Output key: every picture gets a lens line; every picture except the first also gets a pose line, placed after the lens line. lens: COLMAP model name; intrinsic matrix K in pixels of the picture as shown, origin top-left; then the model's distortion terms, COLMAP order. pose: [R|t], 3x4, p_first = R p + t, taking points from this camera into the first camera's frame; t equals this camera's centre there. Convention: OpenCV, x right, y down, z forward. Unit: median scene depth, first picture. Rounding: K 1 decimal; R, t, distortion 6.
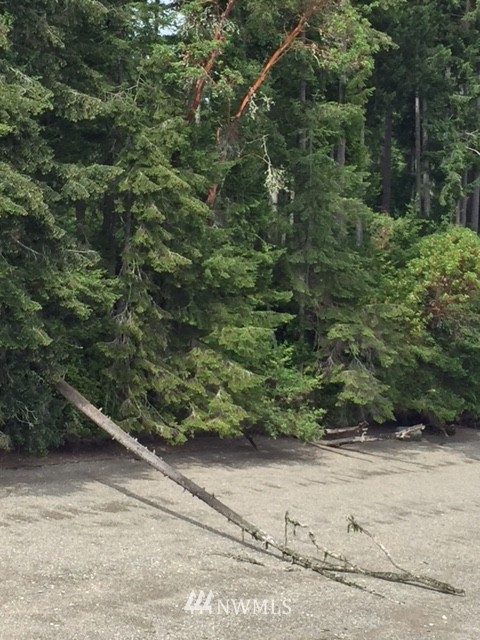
lens RADIAL K [[1471.4, 0, 239.8], [0, 1471.4, 320.8], [0, 0, 1]] dist [0.035605, 0.000000]
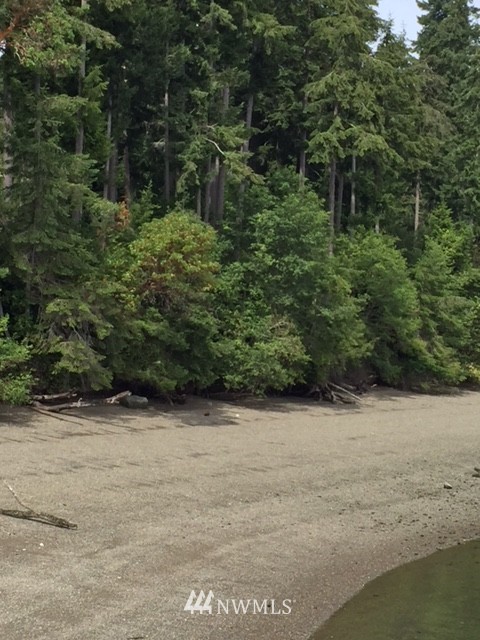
lens RADIAL K [[1471.4, 0, 240.2], [0, 1471.4, 319.2], [0, 0, 1]] dist [0.035605, 0.000000]
pose [[0.996992, 0.011077, 0.076708, 0.117008], [-0.011661, 0.999906, 0.007178, 0.007630], [-0.076622, -0.008051, 0.997028, -0.096583]]
